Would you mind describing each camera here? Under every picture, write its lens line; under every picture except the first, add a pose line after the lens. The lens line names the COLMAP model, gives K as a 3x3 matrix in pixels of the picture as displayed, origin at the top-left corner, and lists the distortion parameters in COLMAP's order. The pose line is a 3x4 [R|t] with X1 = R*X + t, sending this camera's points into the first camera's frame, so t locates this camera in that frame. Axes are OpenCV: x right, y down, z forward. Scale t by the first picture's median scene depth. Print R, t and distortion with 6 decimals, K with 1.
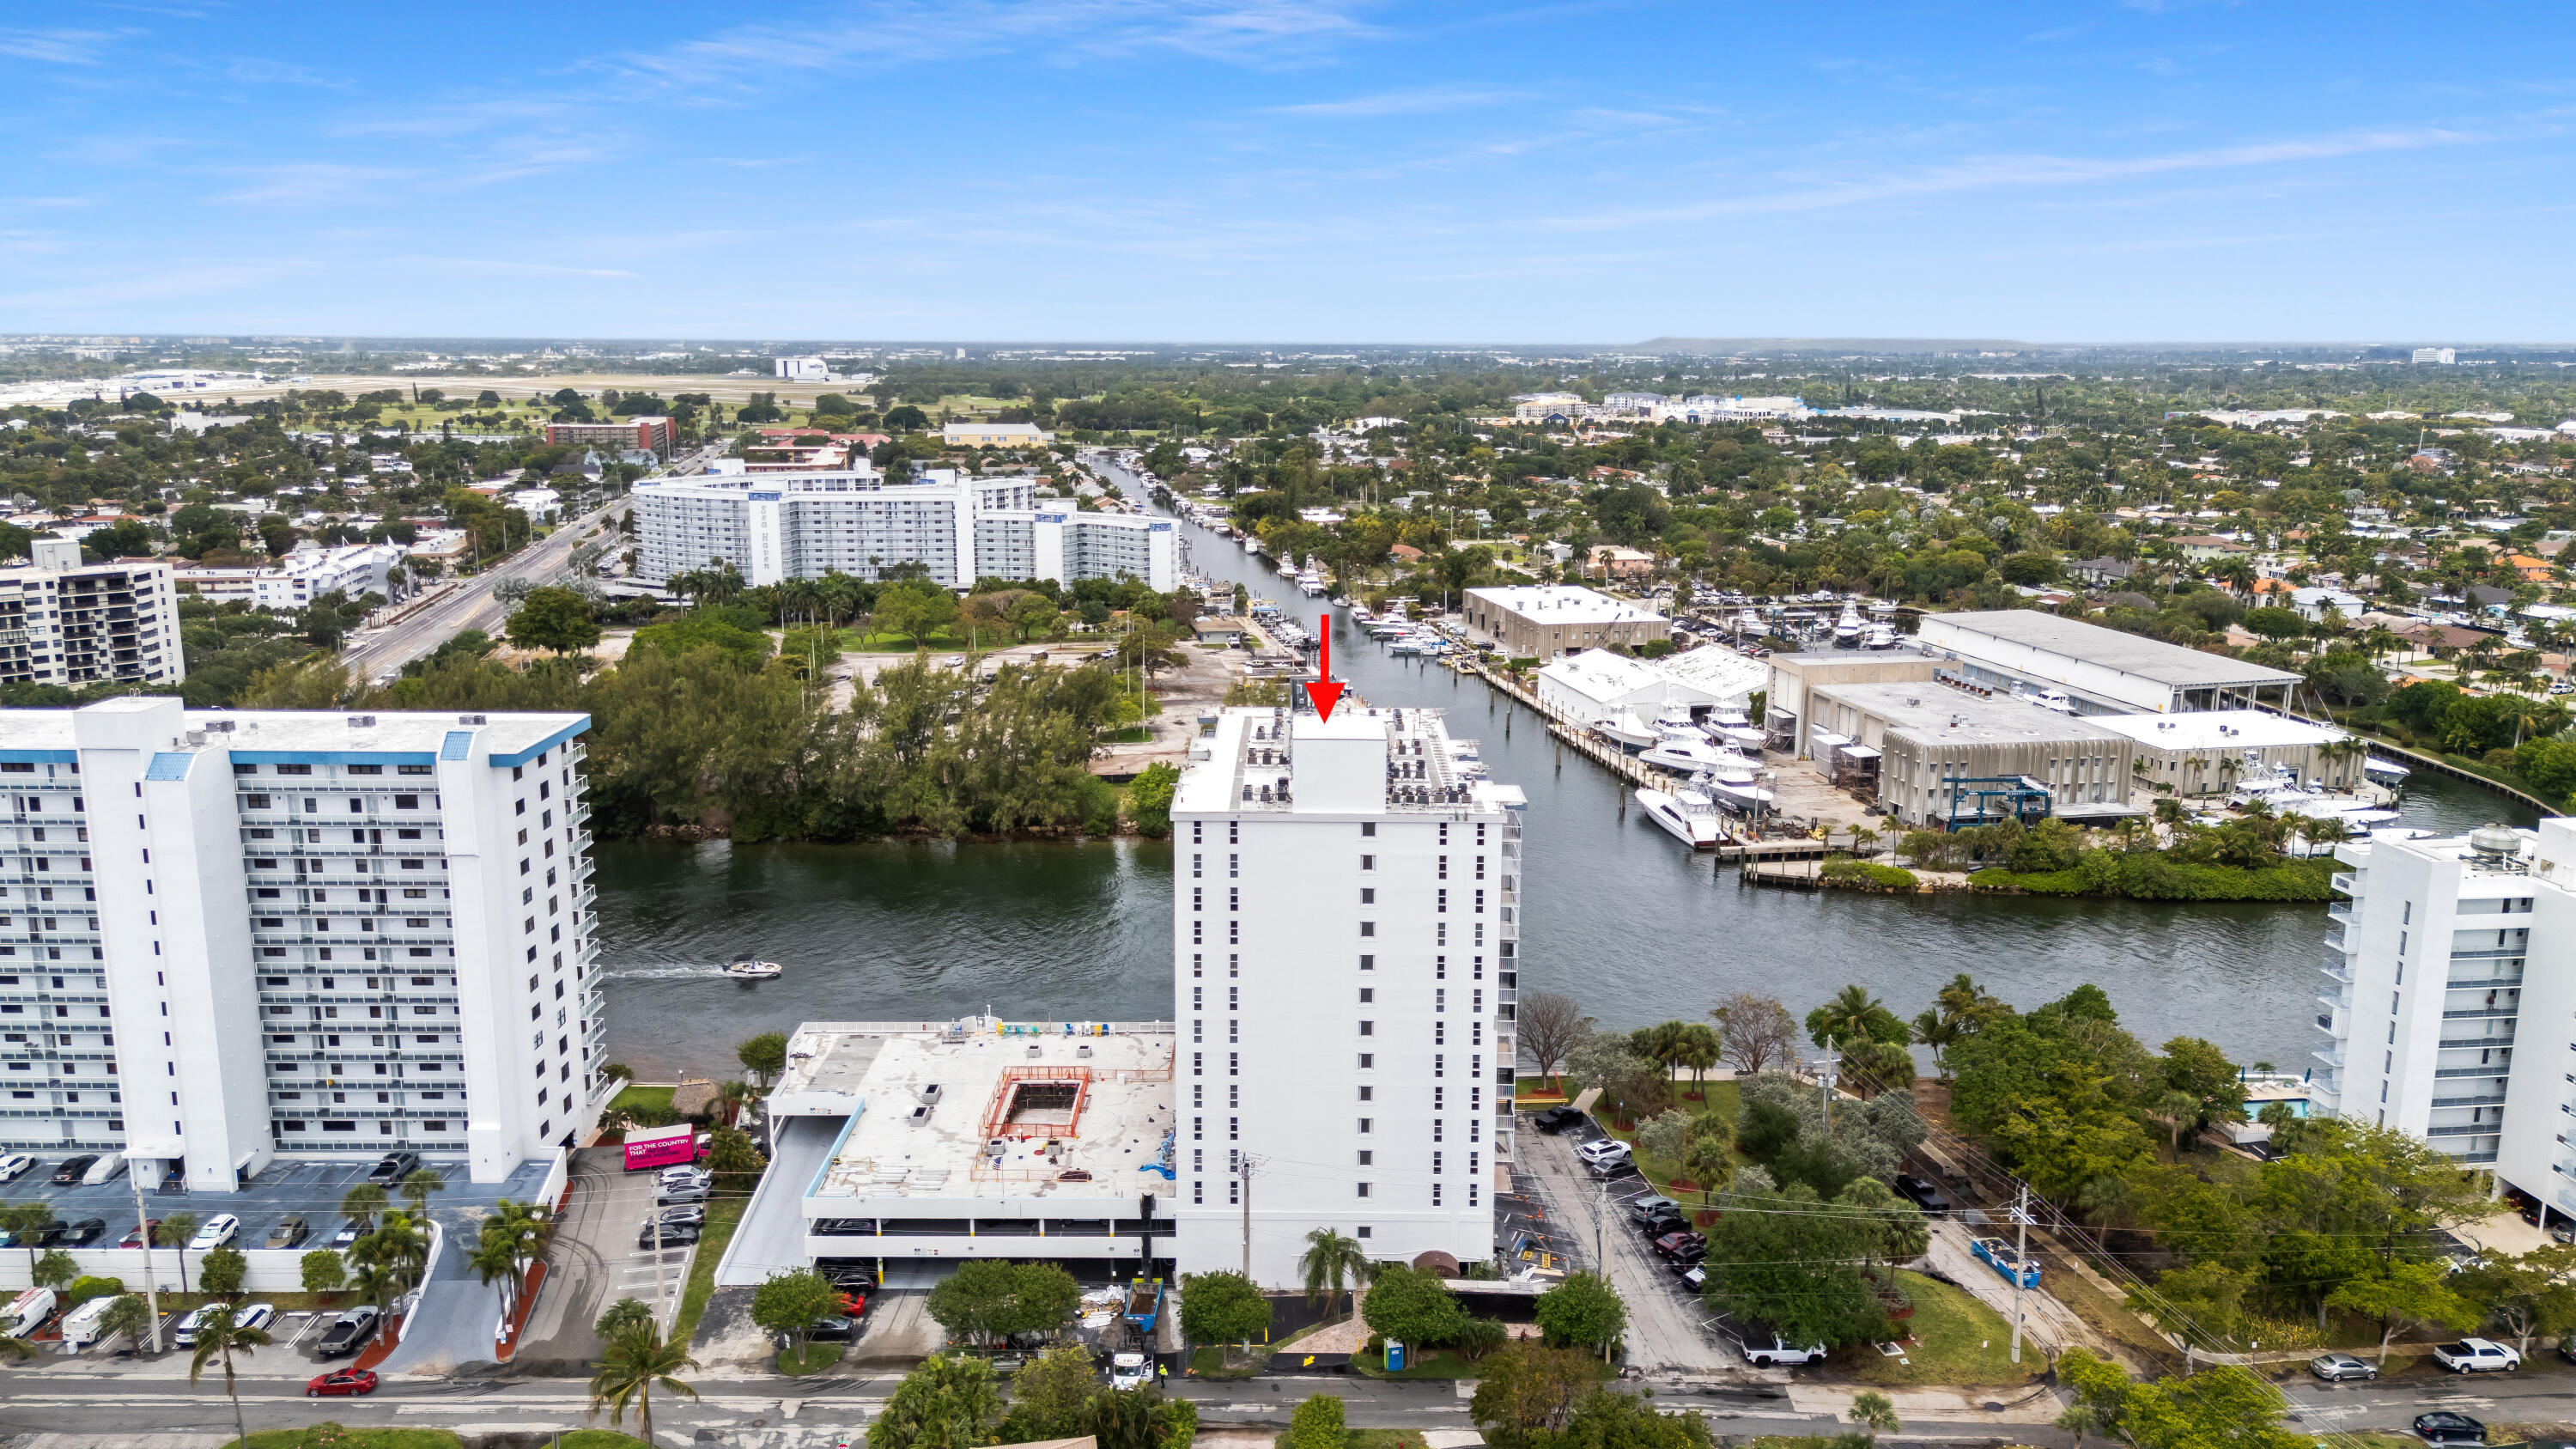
lens RADIAL K [[1871.9, 0, 1288.0], [0, 1871.9, 724.5], [0, 0, 1]] dist [0.093885, -0.110070]
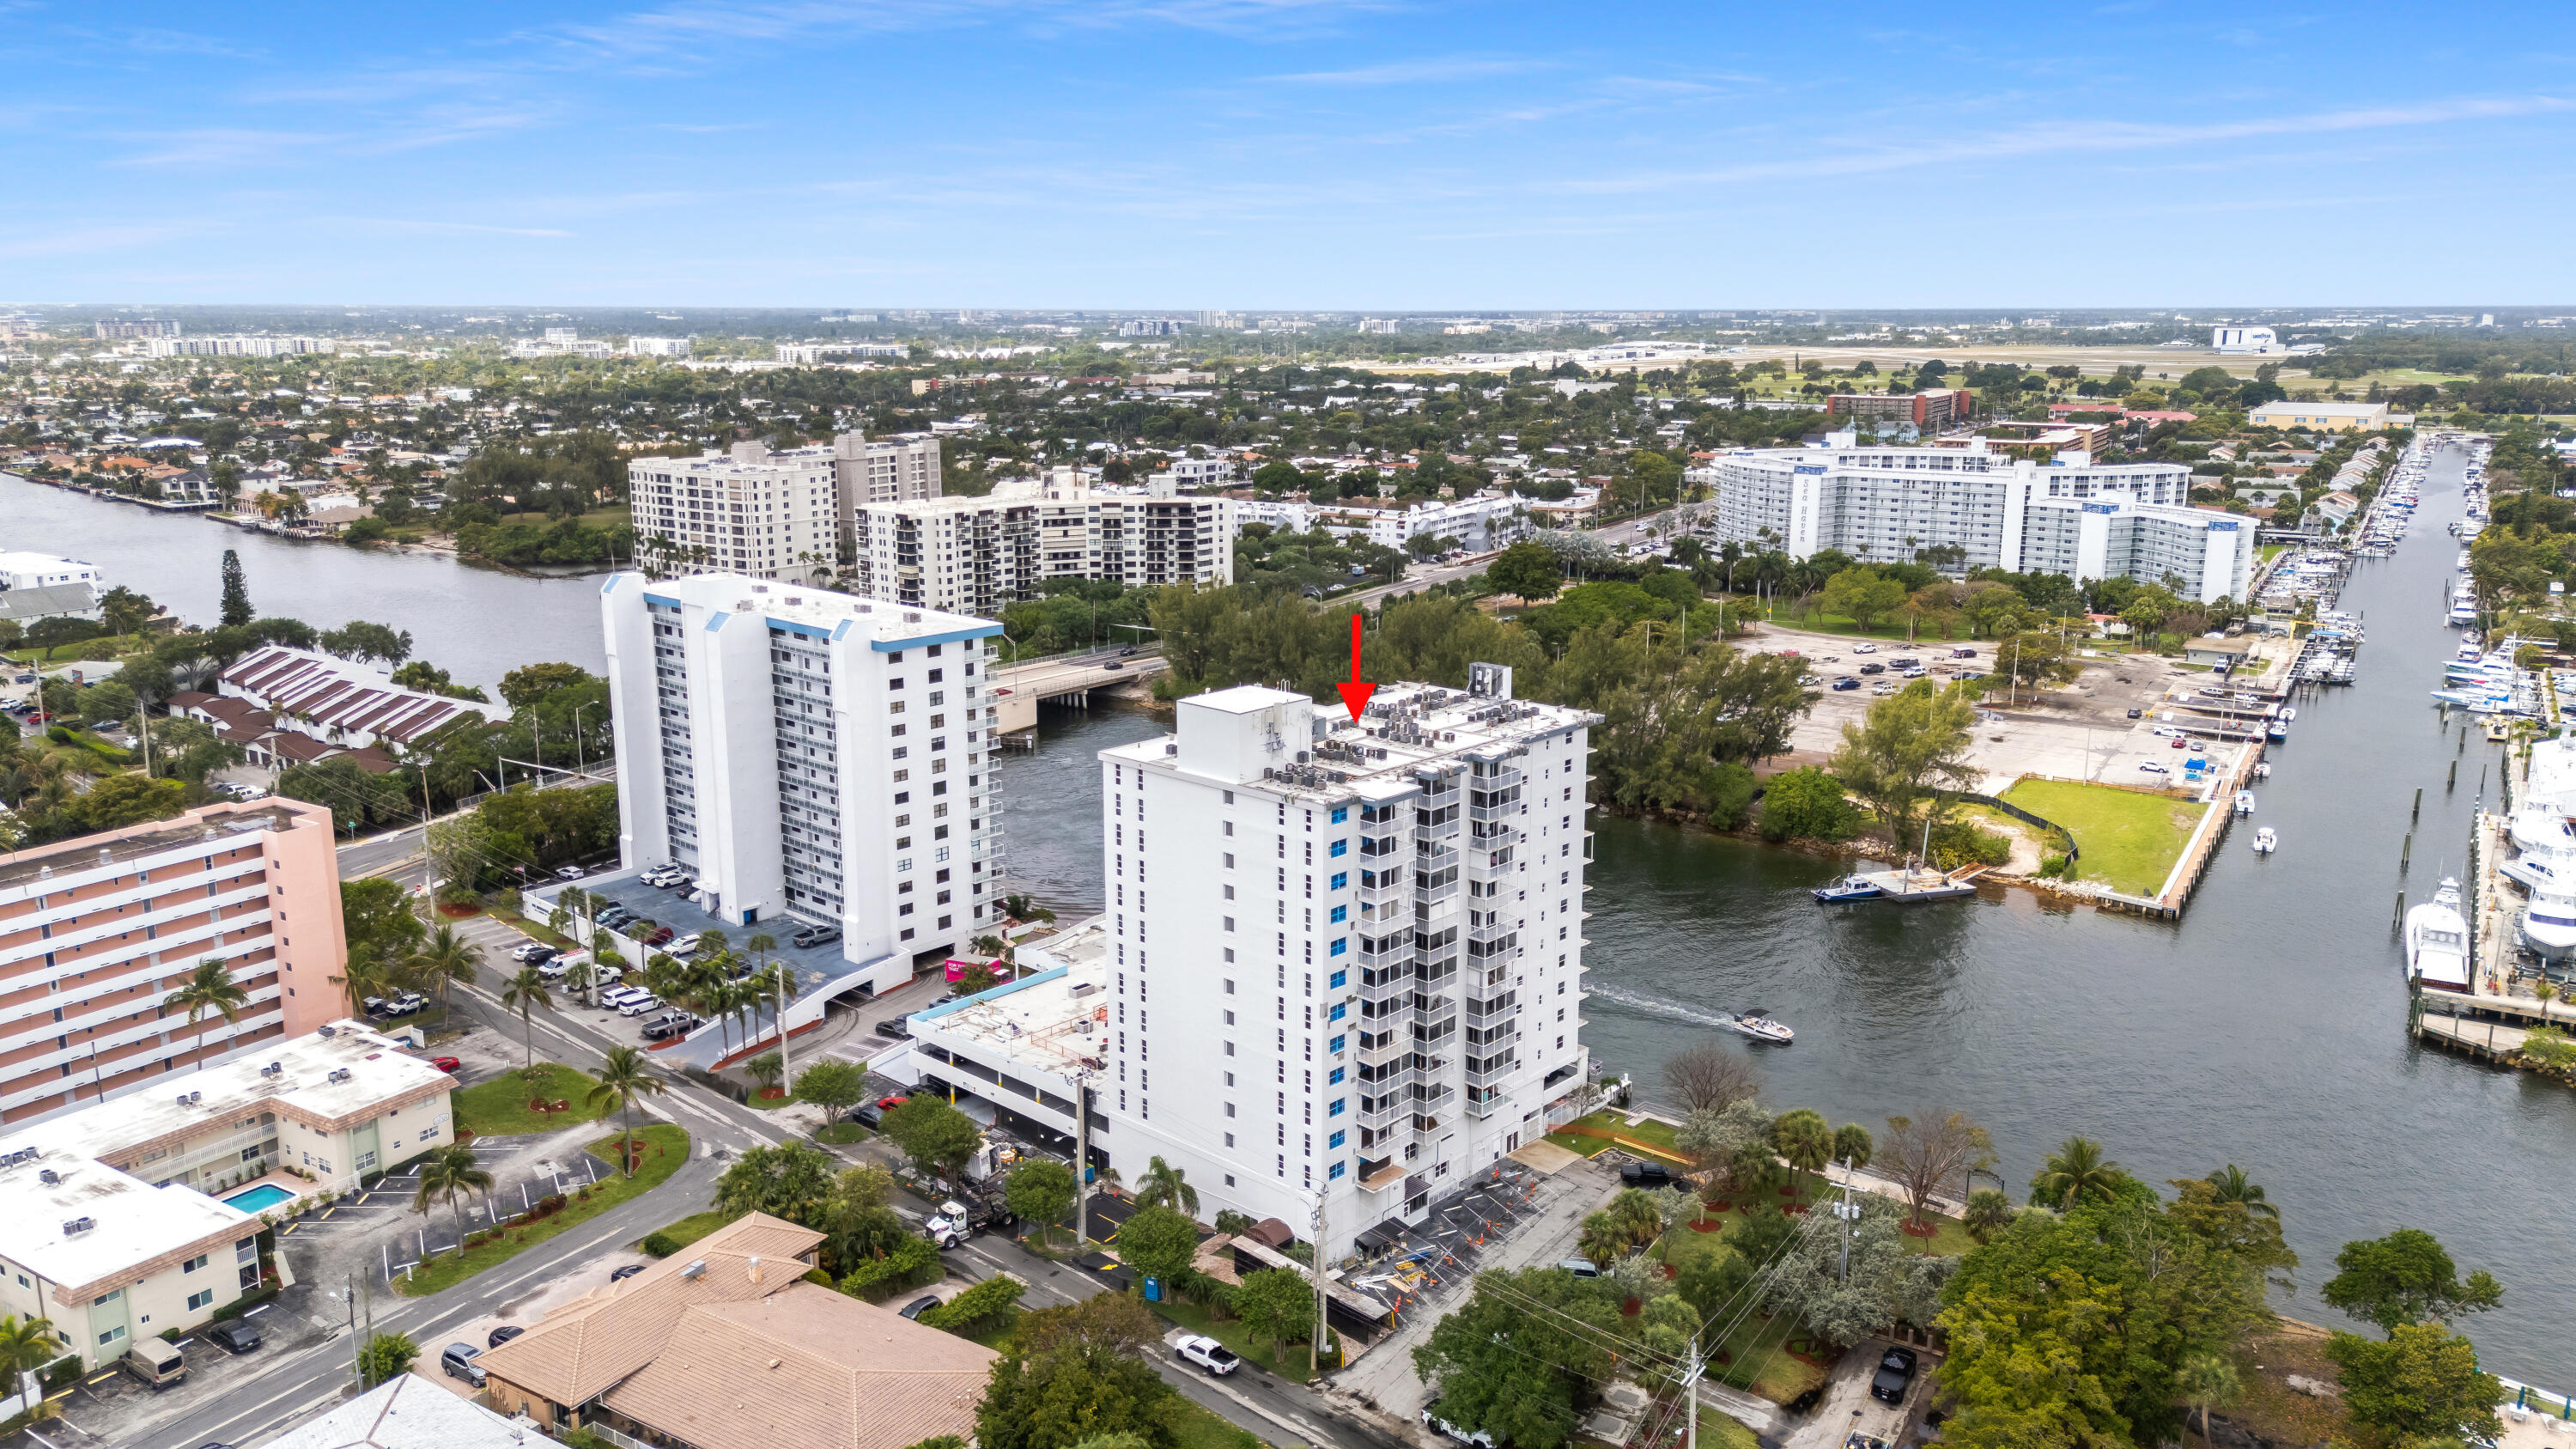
lens RADIAL K [[1871.9, 0, 1288.0], [0, 1871.9, 724.5], [0, 0, 1]] dist [0.093885, -0.110070]
pose [[0.740895, 0.141858, -0.656468, 0.293823], [-0.131923, 0.989136, 0.064856, -0.022116], [0.658537, 0.038552, 0.751560, 0.091963]]
